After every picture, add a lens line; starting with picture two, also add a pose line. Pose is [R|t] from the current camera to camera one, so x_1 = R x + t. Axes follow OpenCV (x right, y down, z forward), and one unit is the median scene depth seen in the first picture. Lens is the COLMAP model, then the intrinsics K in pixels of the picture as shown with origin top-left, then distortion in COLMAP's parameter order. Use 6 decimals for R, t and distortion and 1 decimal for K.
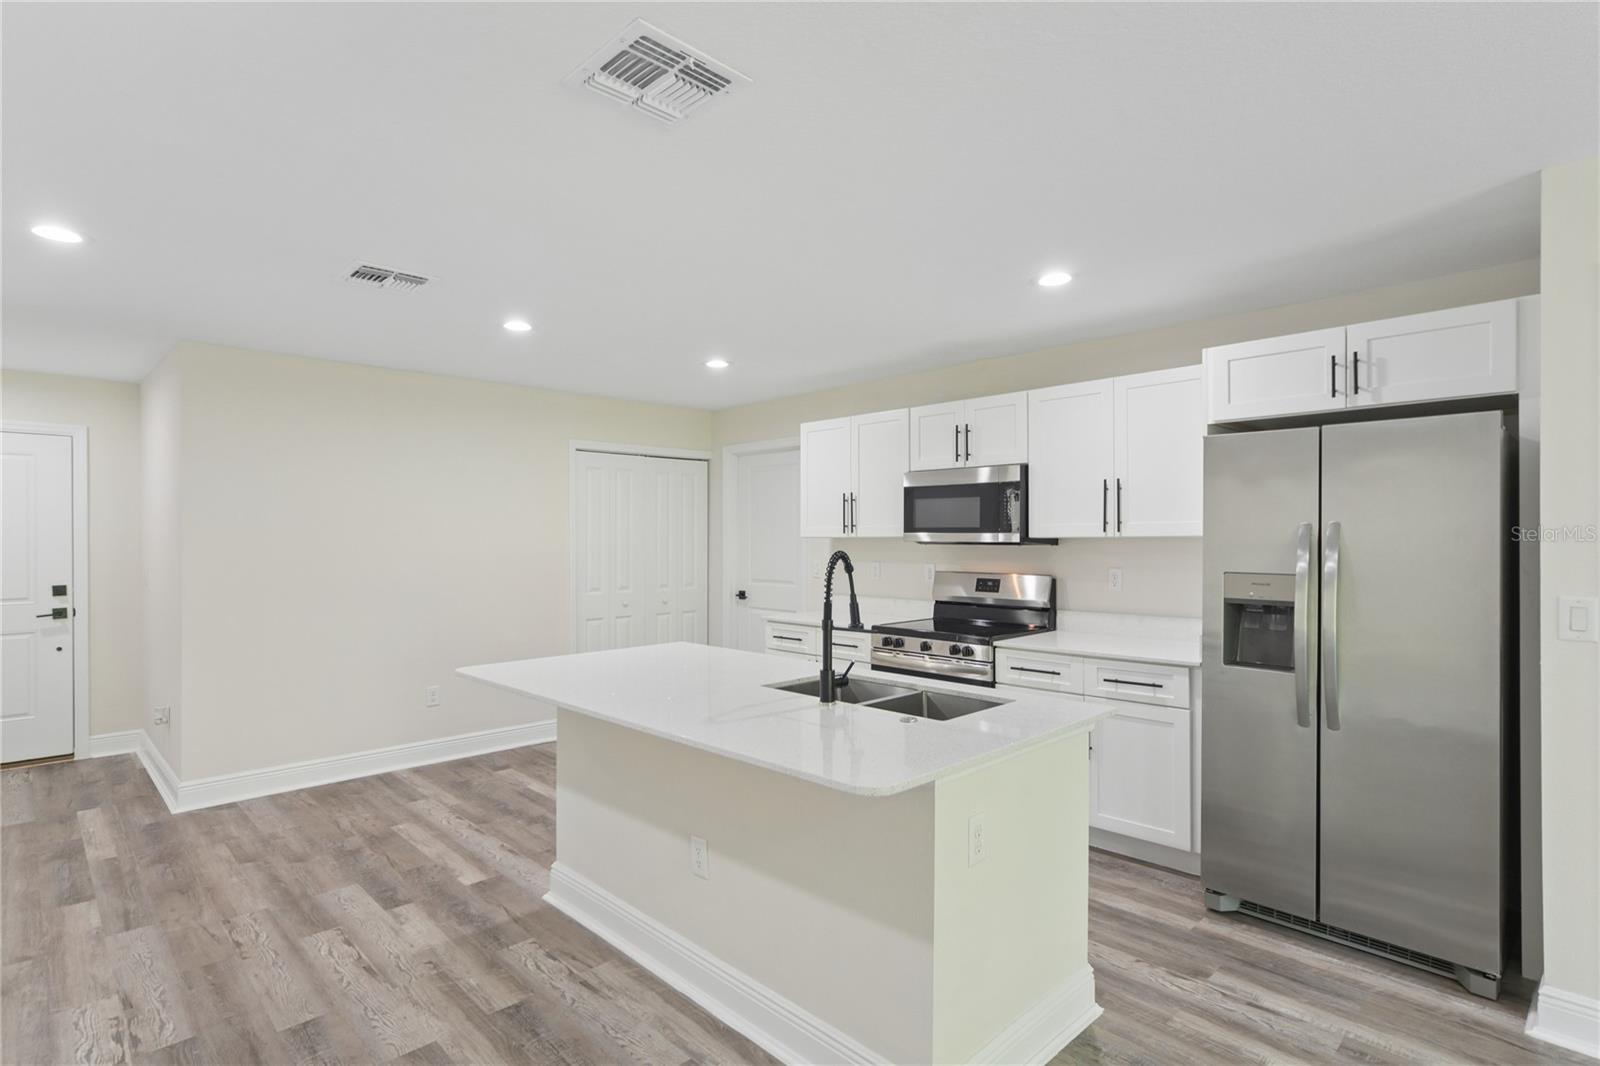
lens RADIAL K [[789.8, 0, 816.8], [0, 789.8, 540.3], [0, 0, 1]] dist [-0.003785, 0.001821]
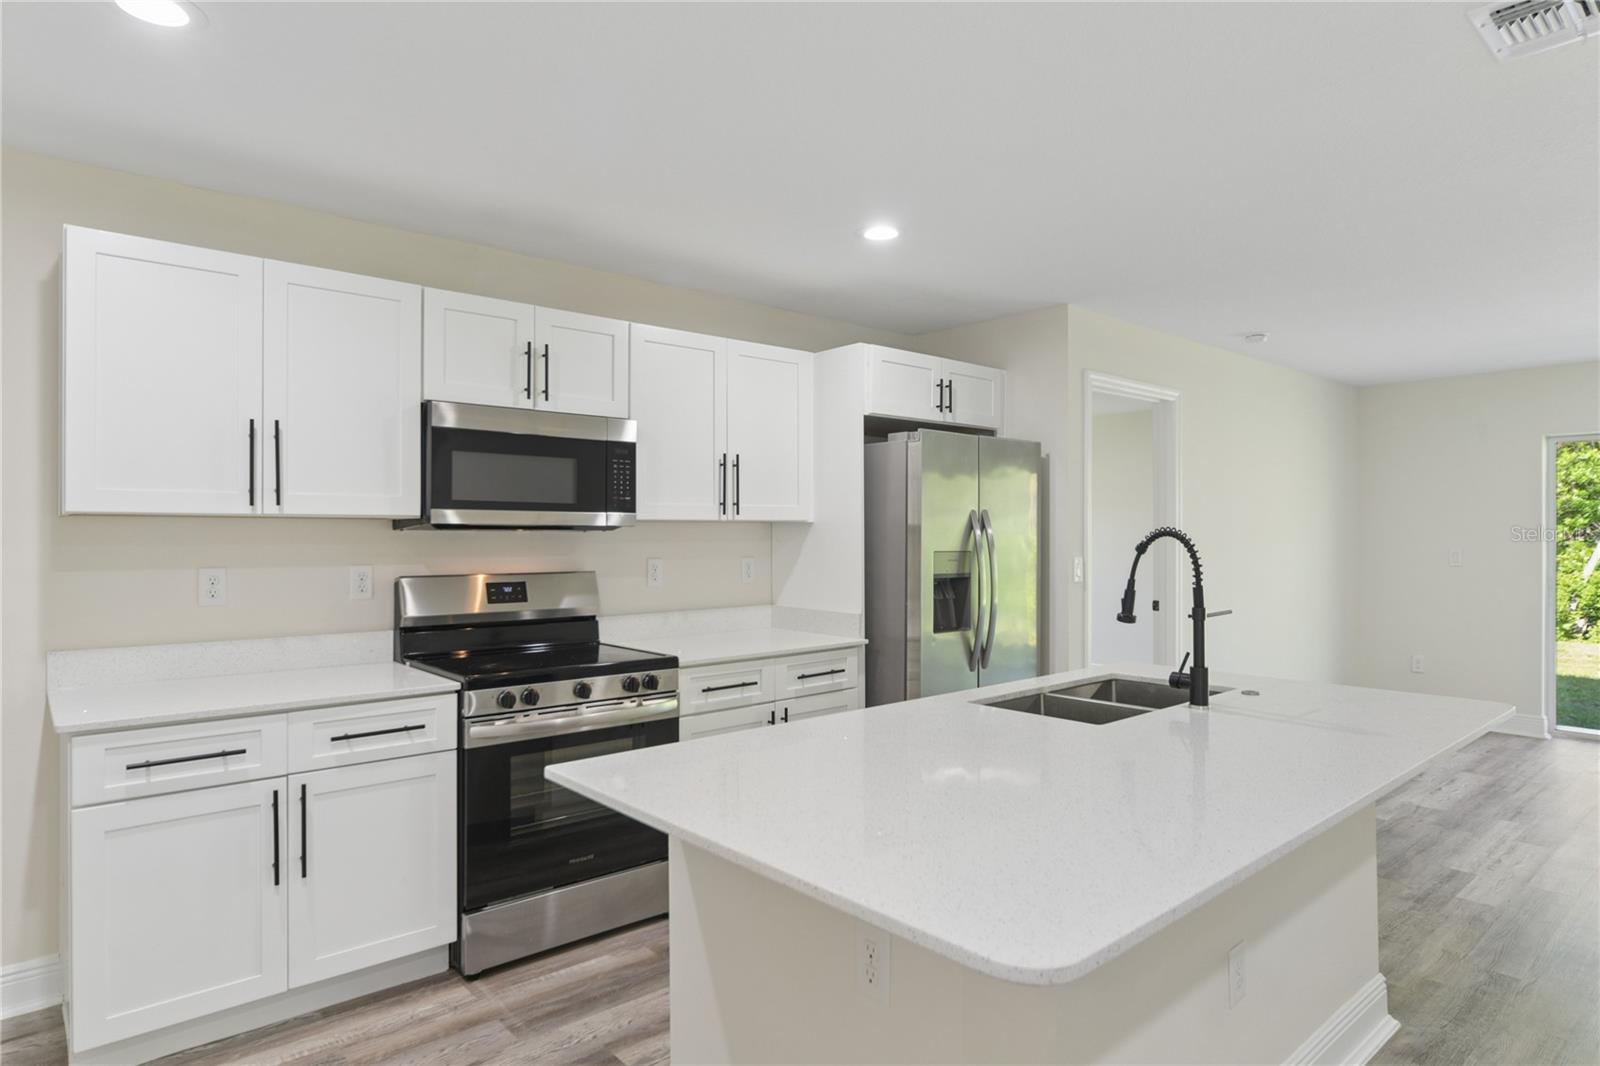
lens RADIAL K [[889.8, 0, 796.8], [0, 889.8, 532.1], [0, 0, 1]] dist [-0.009633, 0.002764]
pose [[0.082805, 0.005002, 0.996553, -0.555270], [0.004128, 0.999977, -0.005362, 0.013303], [-0.996557, 0.004558, 0.082782, 0.776877]]
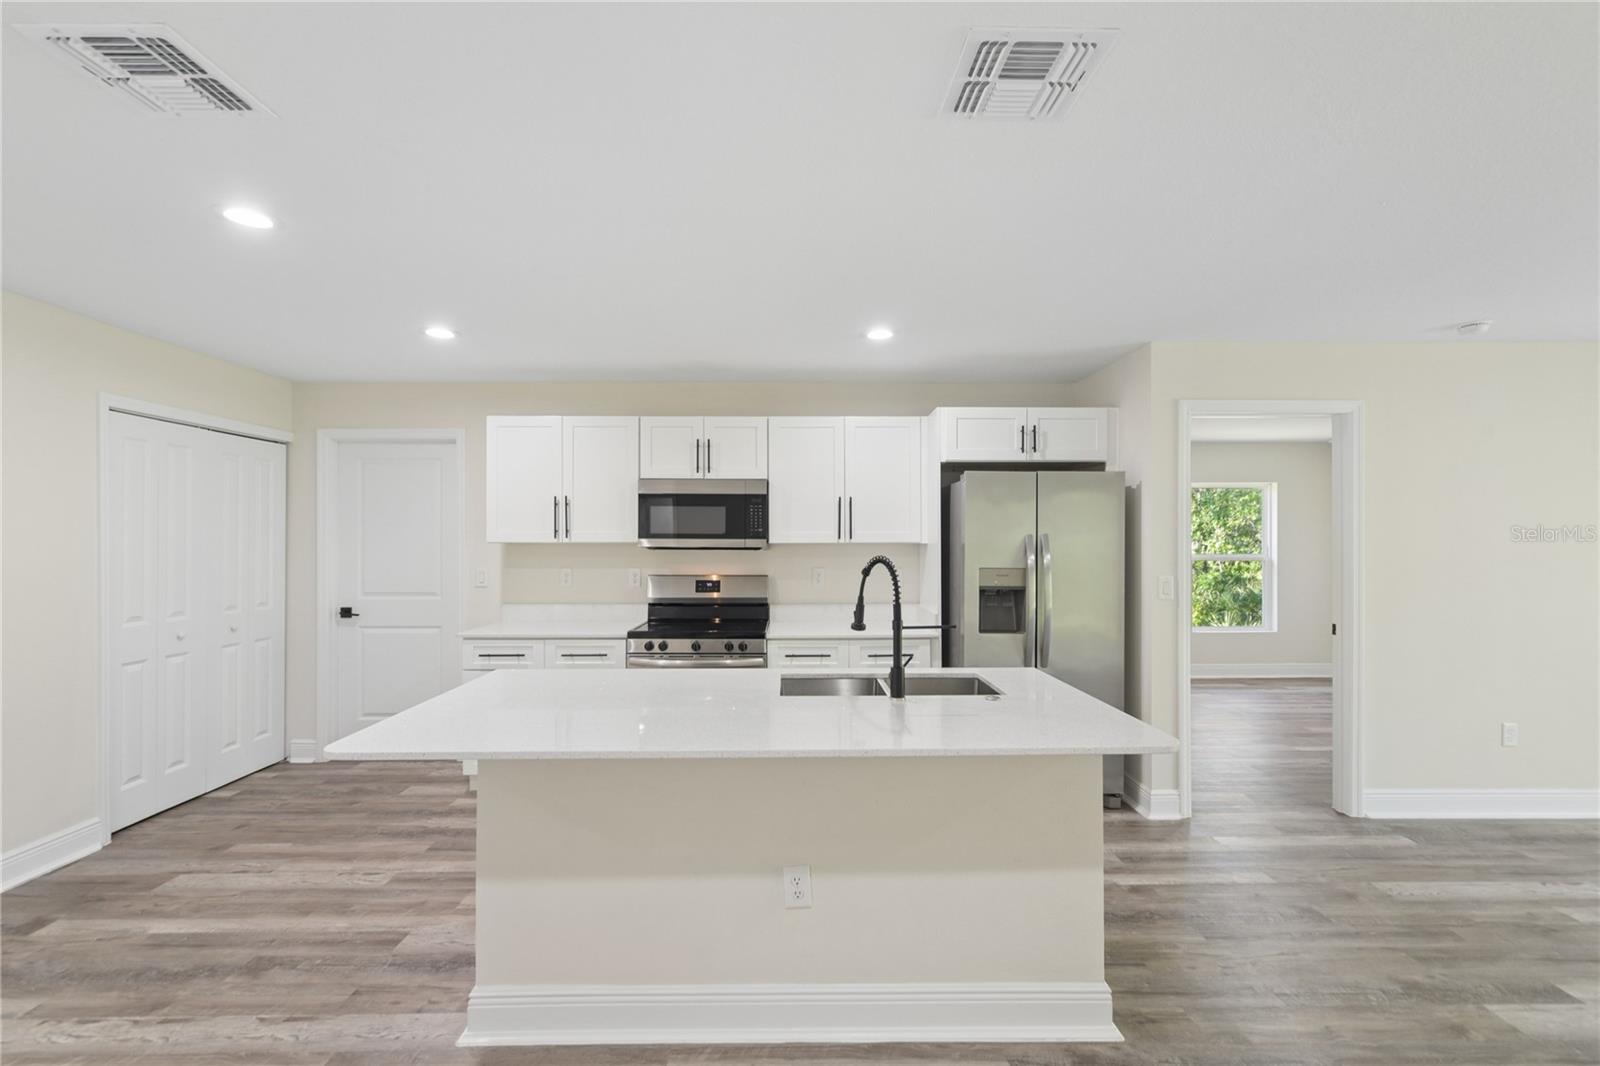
lens RADIAL K [[695.7, 0, 798.4], [0, 695.7, 542.6], [0, 0, 1]] dist [-0.002311, 0.001474]
pose [[0.700587, 0.002054, 0.713564, -0.434380], [0.000403, 0.999995, -0.003273, -0.001011], [-0.713566, 0.002581, 0.700583, 0.251095]]
